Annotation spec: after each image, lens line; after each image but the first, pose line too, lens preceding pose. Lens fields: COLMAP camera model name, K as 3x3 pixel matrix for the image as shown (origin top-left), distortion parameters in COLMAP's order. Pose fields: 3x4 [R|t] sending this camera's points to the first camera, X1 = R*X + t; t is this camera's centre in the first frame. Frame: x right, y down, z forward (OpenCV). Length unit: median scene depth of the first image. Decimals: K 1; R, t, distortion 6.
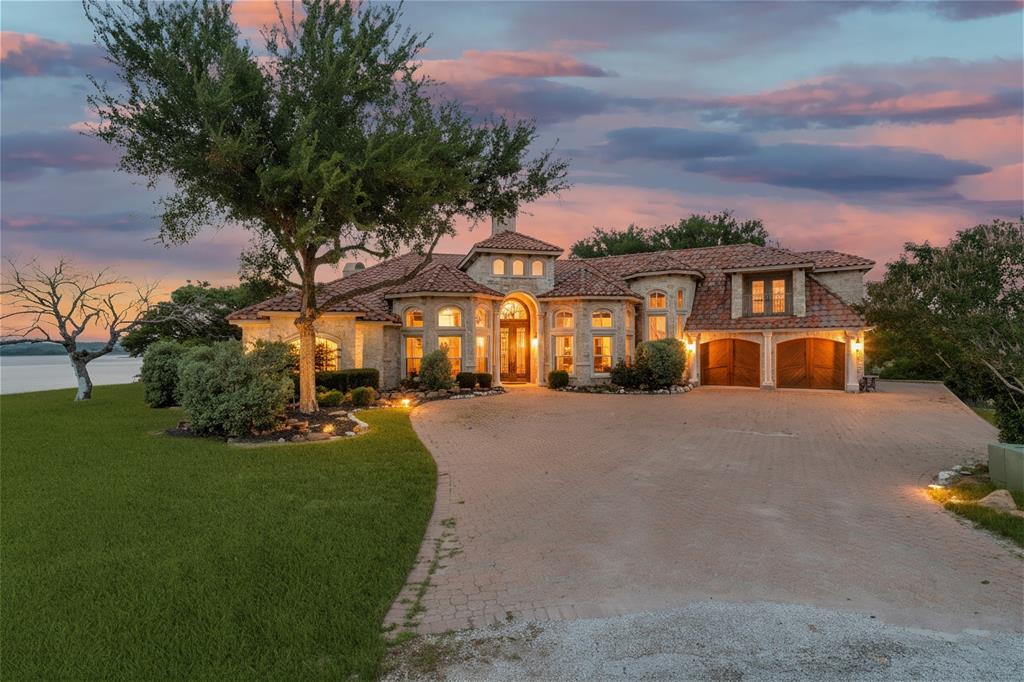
lens RADIAL K [[490.4, 0, 511.2], [0, 490.4, 338.2], [0, 0, 1]] dist [-0.000785, 0.001741]
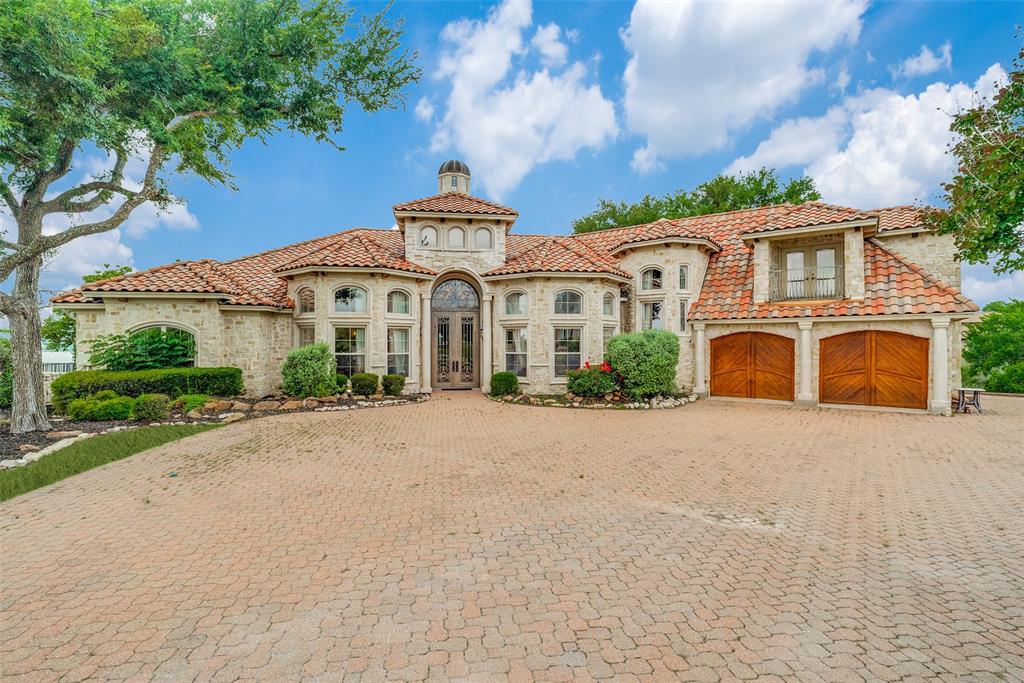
lens RADIAL K [[490.4, 0, 511.2], [0, 490.4, 338.7], [0, 0, 1]] dist [-0.000785, 0.001741]
pose [[0.992163, 0.004657, -0.124867, 0.329722], [-0.004723, 0.999989, -0.000229, 0.022432], [0.124864, 0.000817, 0.992173, 0.433736]]
